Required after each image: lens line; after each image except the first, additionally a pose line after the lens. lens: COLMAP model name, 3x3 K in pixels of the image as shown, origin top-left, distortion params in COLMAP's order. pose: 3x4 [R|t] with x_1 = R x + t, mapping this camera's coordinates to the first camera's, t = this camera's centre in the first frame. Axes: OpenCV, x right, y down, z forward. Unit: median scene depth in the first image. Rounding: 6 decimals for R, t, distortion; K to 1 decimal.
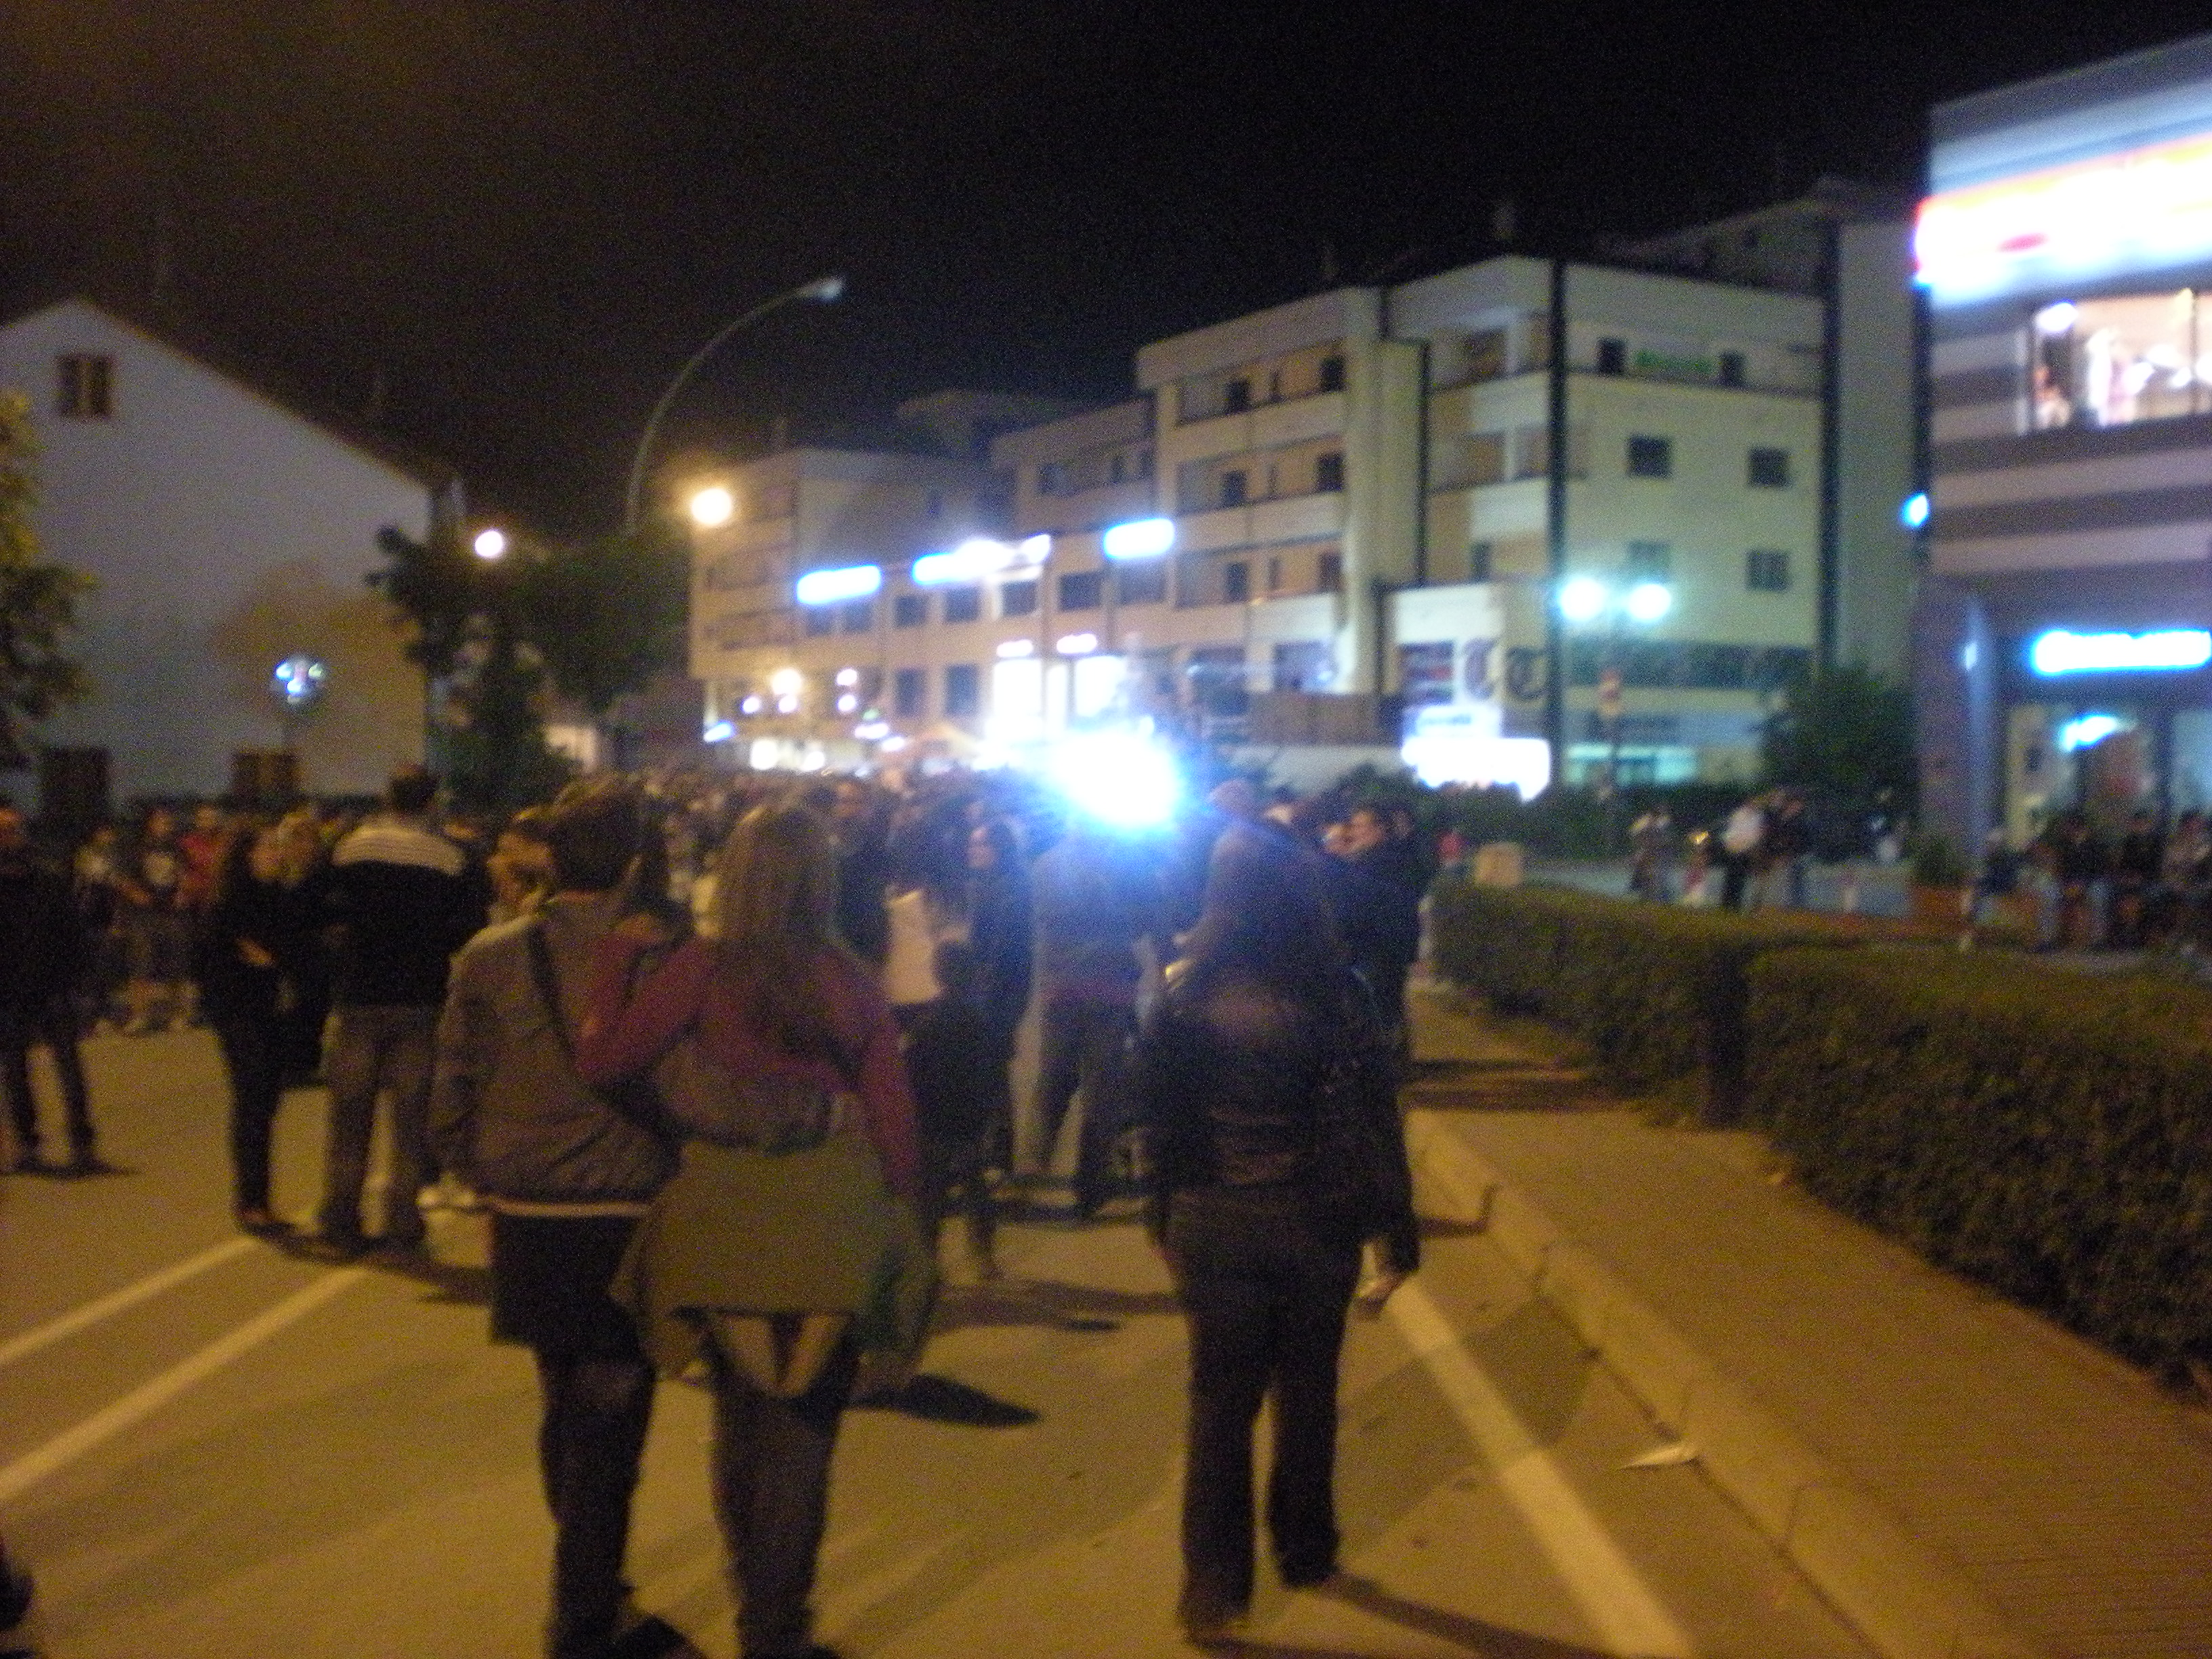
lens RADIAL K [[2522.8, 0, 1096.3], [0, 2522.8, 835.9], [0, 0, 1]] dist [-0.044839, -0.232575]
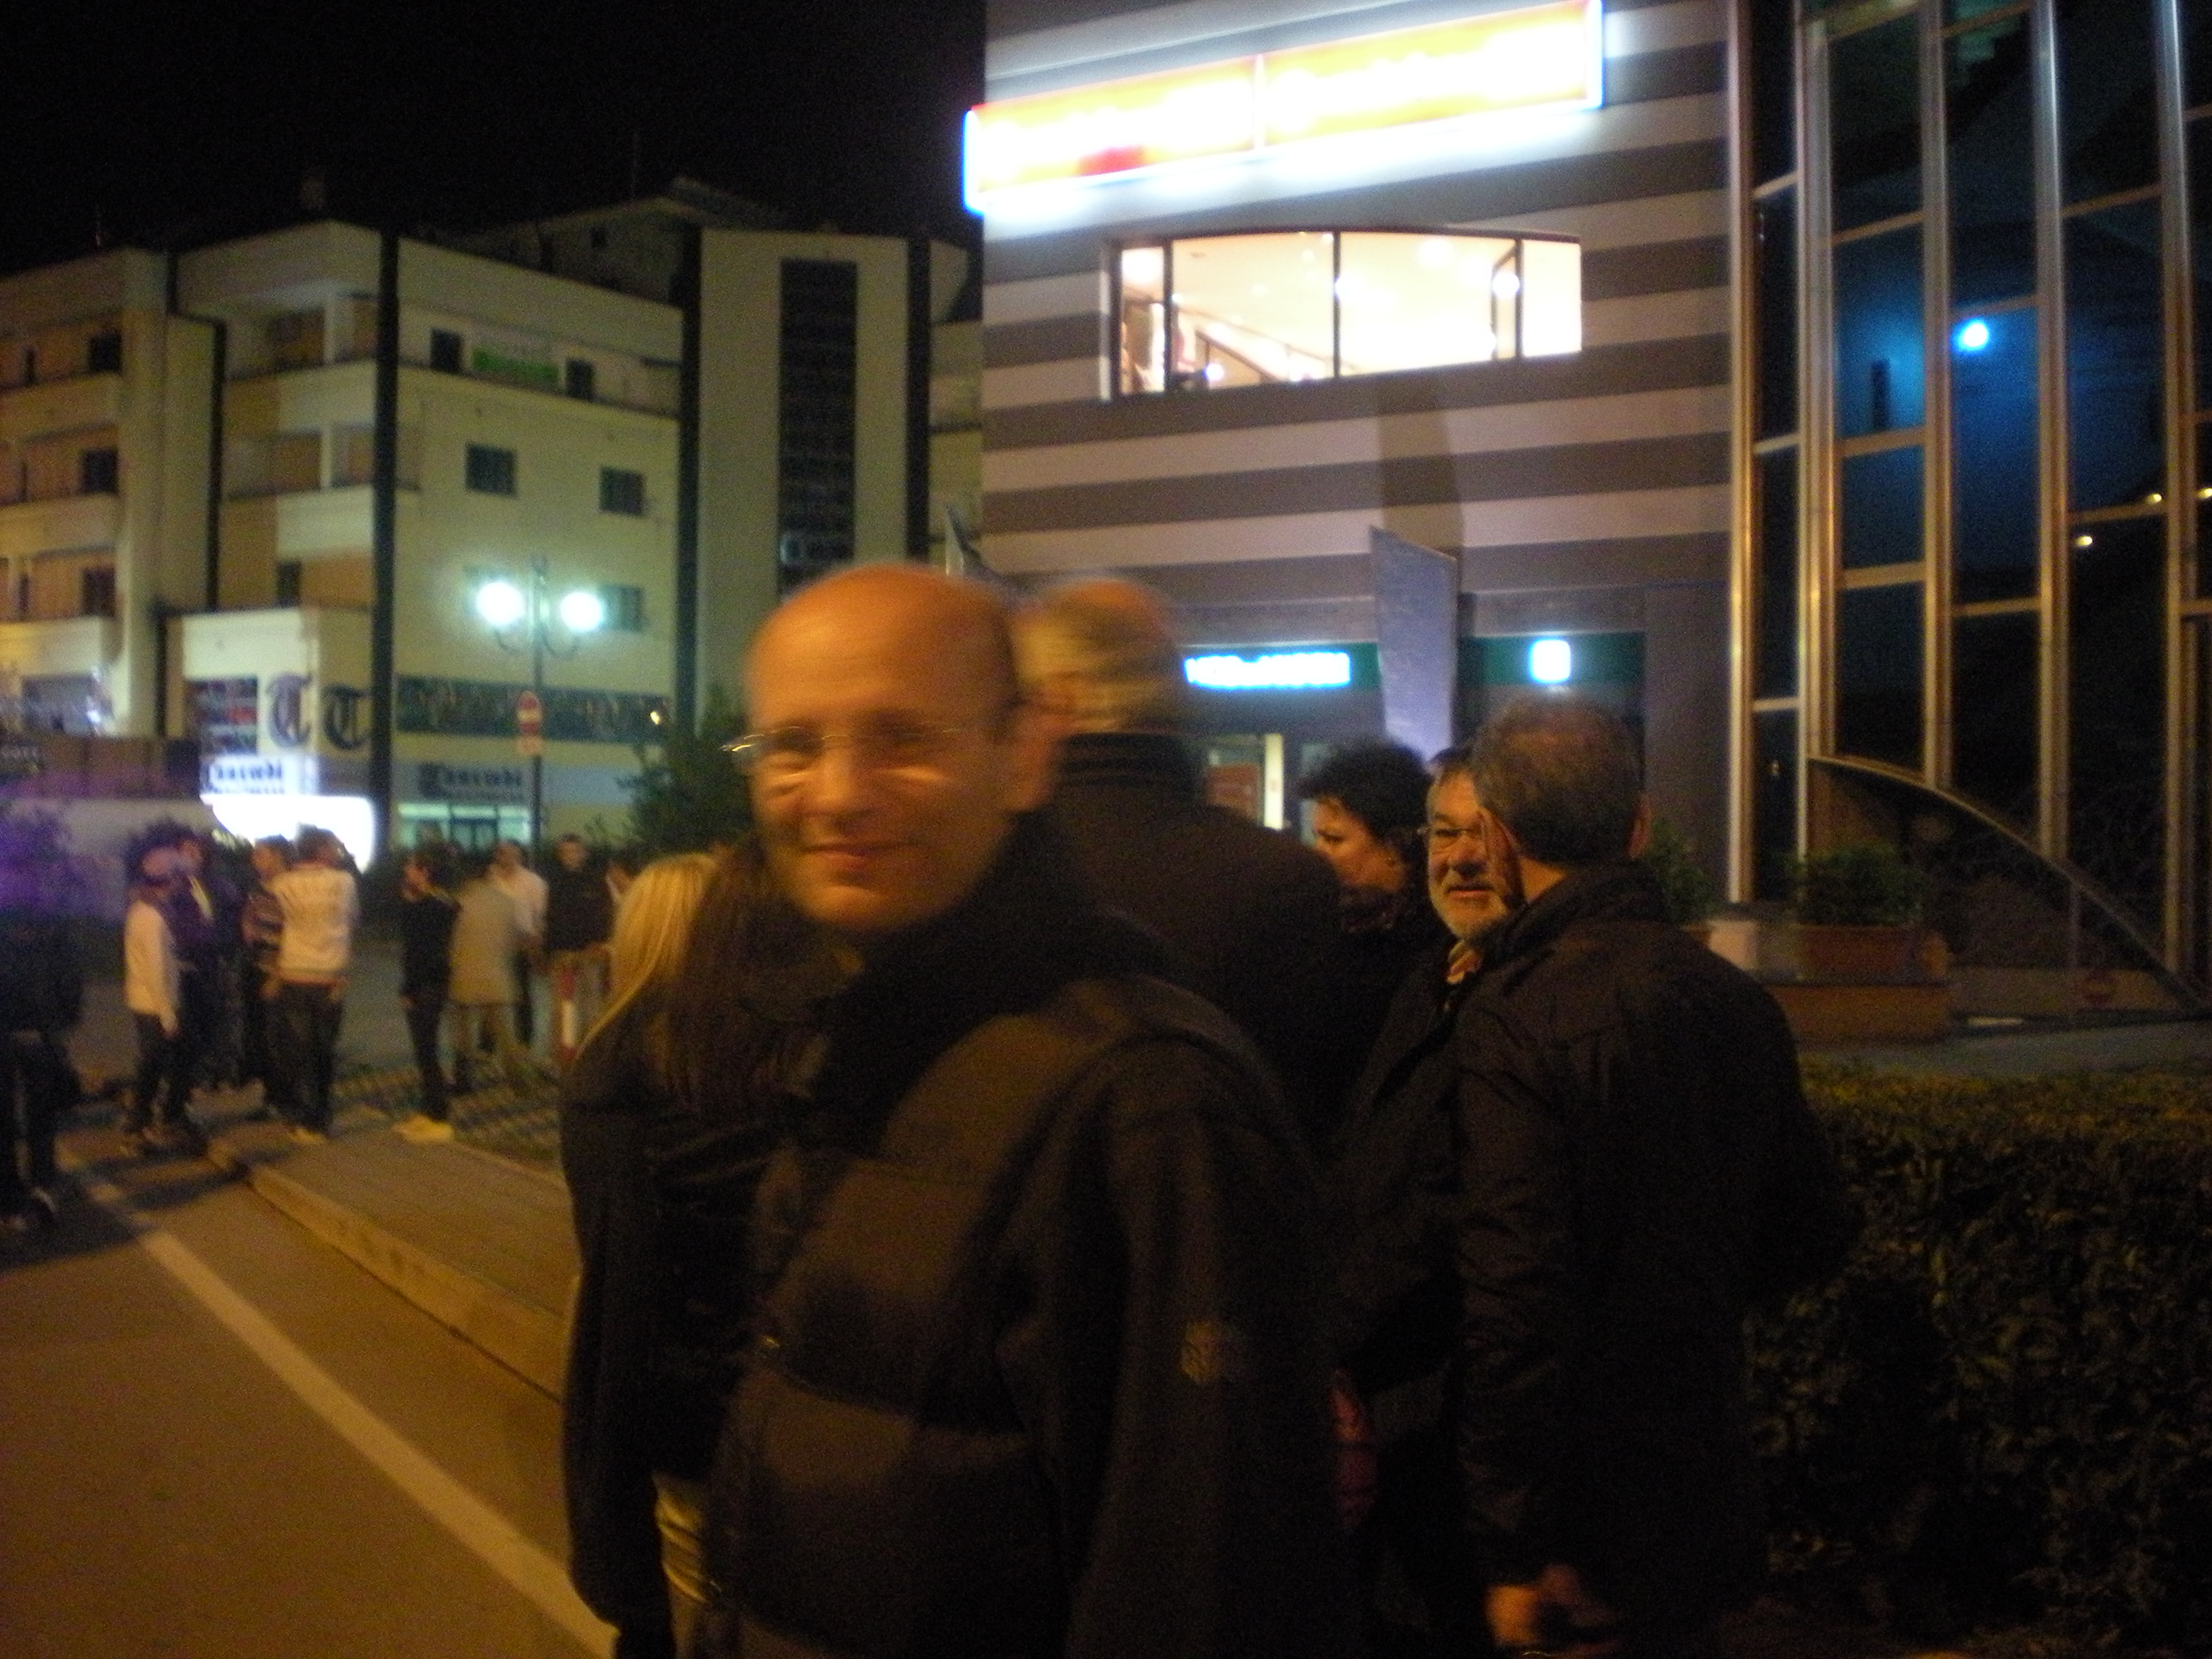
lens RADIAL K [[2522.8, 0, 1096.3], [0, 2522.8, 835.9], [0, 0, 1]] dist [-0.044839, -0.232575]
pose [[0.878499, 0.002567, 0.477737, -0.008871], [0.011451, 0.999585, -0.026428, -0.000040], [-0.477606, 0.028688, 0.878105, 0.144531]]
